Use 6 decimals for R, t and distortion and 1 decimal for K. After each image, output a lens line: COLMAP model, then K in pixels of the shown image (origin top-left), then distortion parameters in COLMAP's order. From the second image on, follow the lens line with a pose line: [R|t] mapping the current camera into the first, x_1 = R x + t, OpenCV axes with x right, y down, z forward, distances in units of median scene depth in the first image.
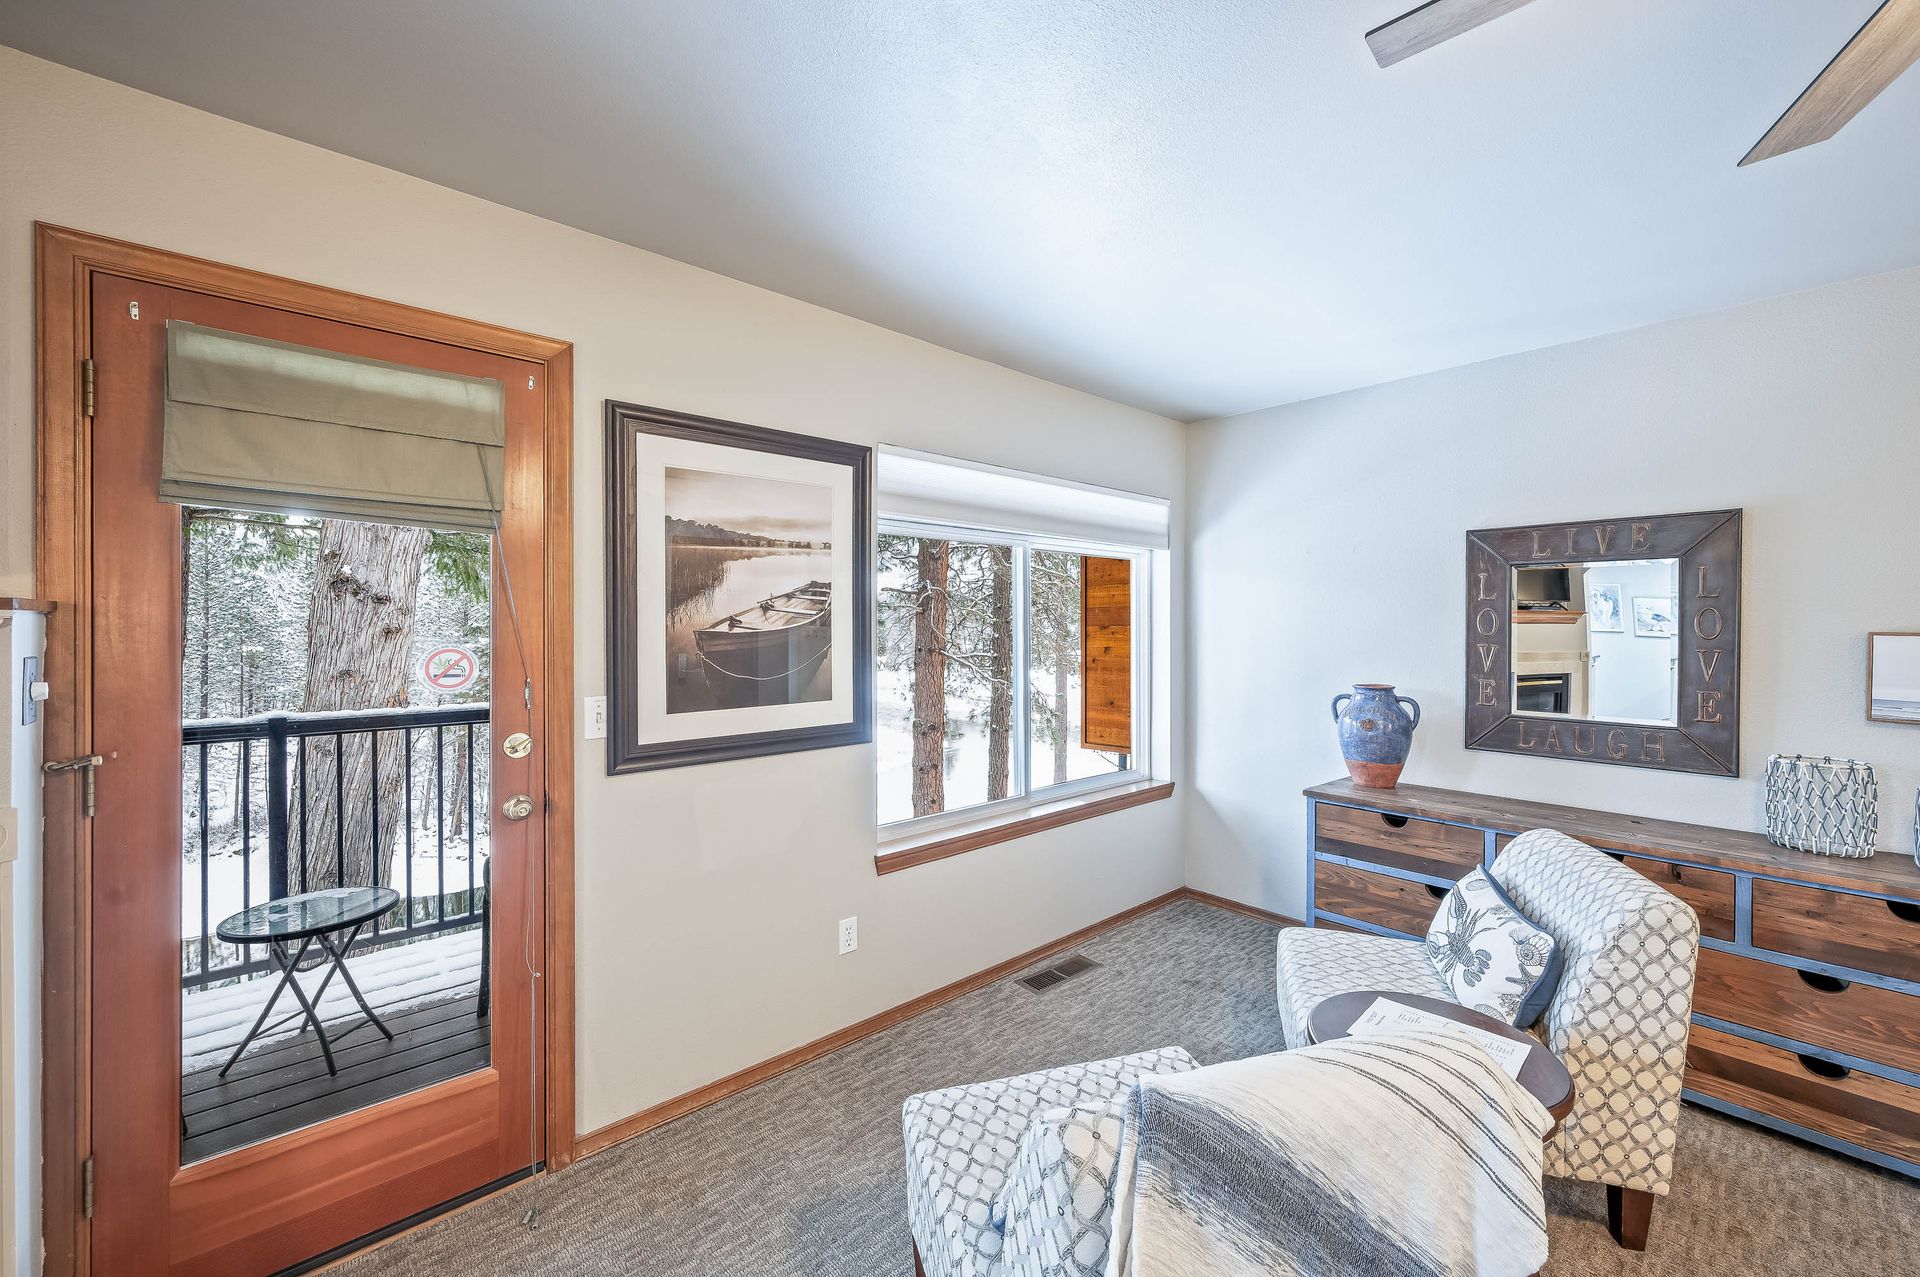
lens RADIAL K [[789.9, 0, 951.6], [0, 789.9, 633.6], [0, 0, 1]] dist [-0.002743, 0.000410]
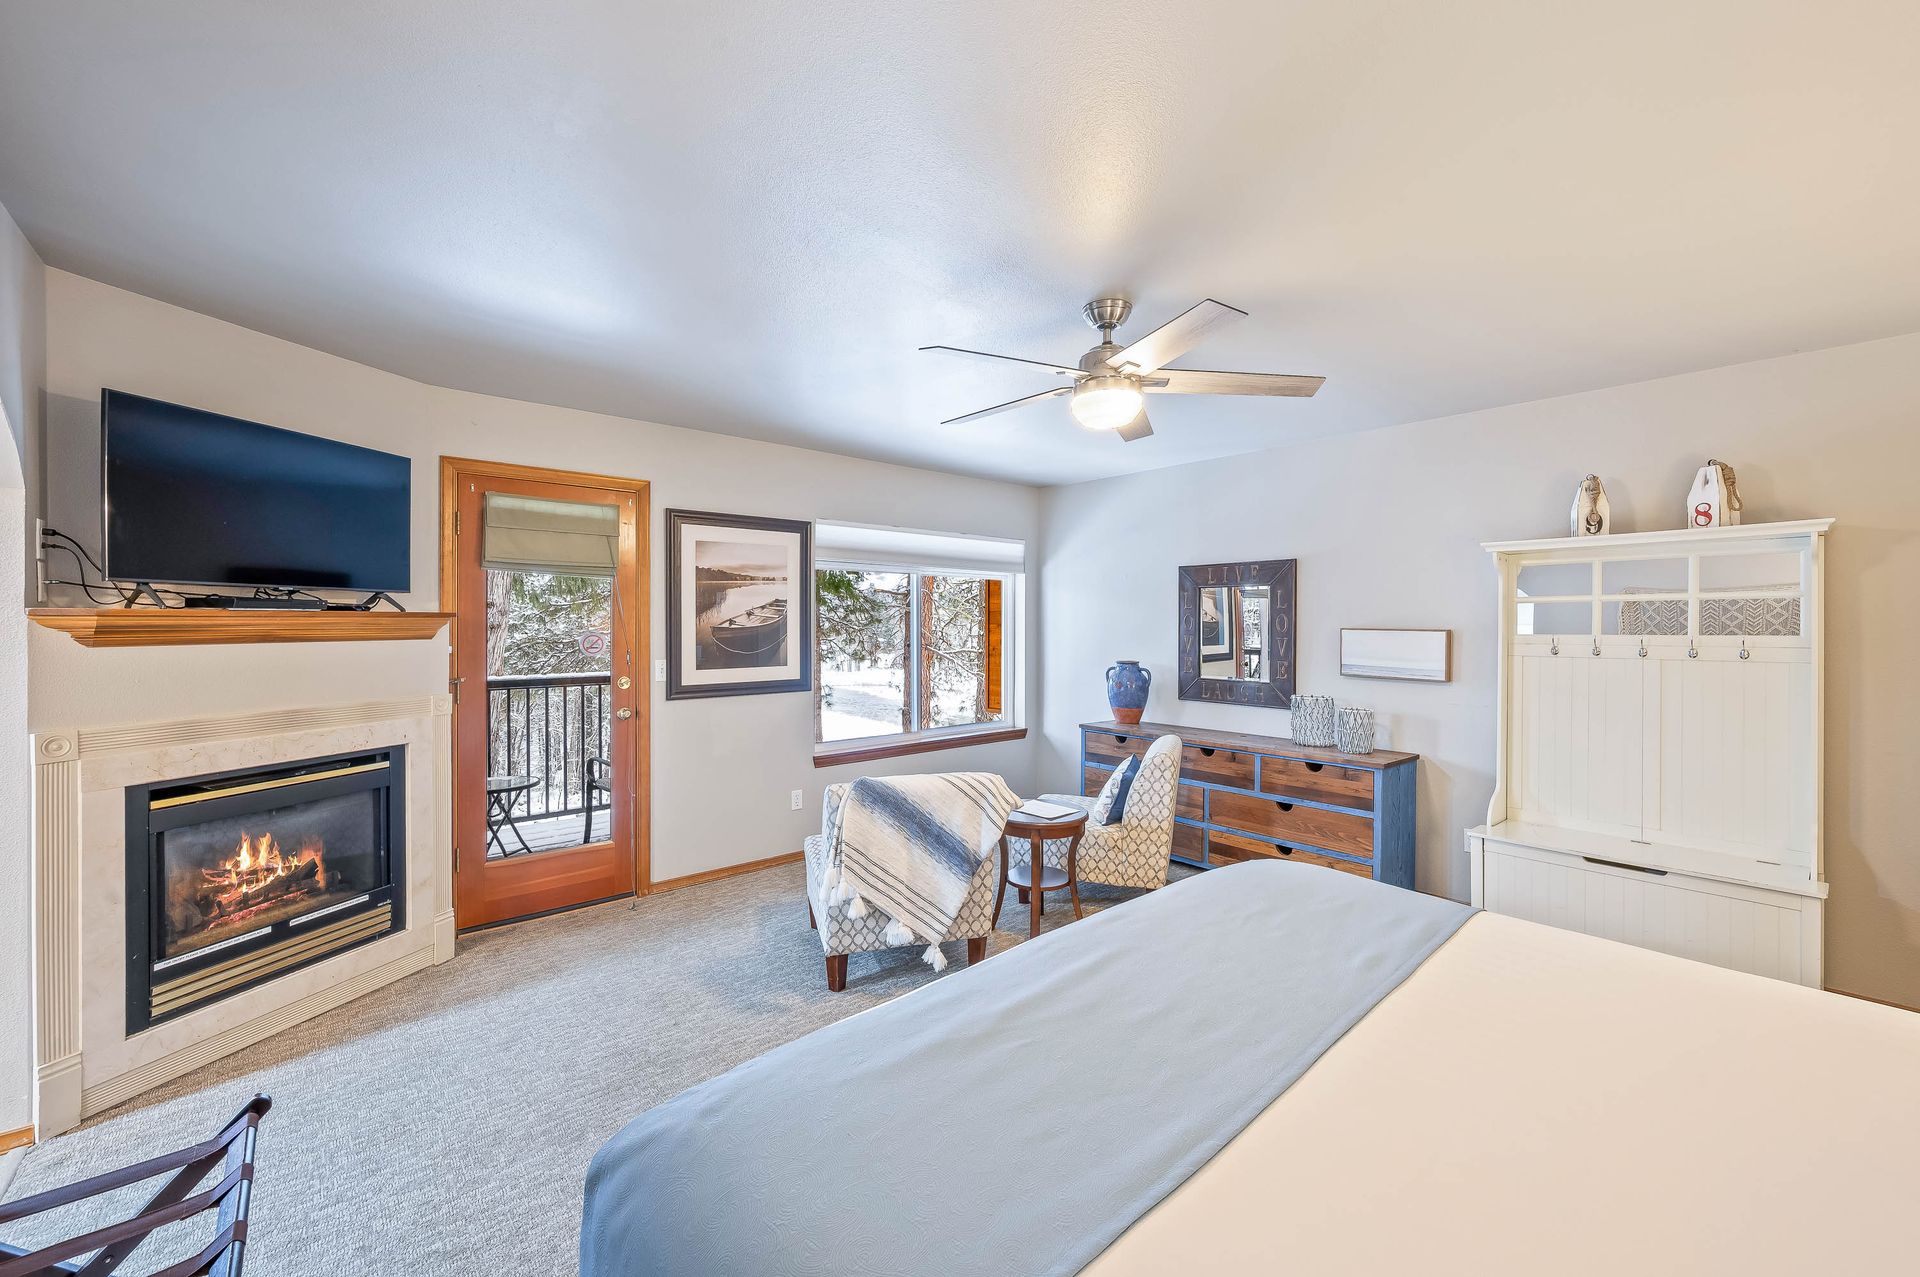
lens RADIAL K [[789.9, 0, 952.5], [0, 789.9, 630.5], [0, 0, 1]] dist [-0.002743, 0.000410]
pose [[0.999933, 0.001413, -0.011493, 0.249886], [-0.001433, 0.999998, -0.001707, 0.007729], [0.011491, 0.001724, 0.999932, -0.803675]]
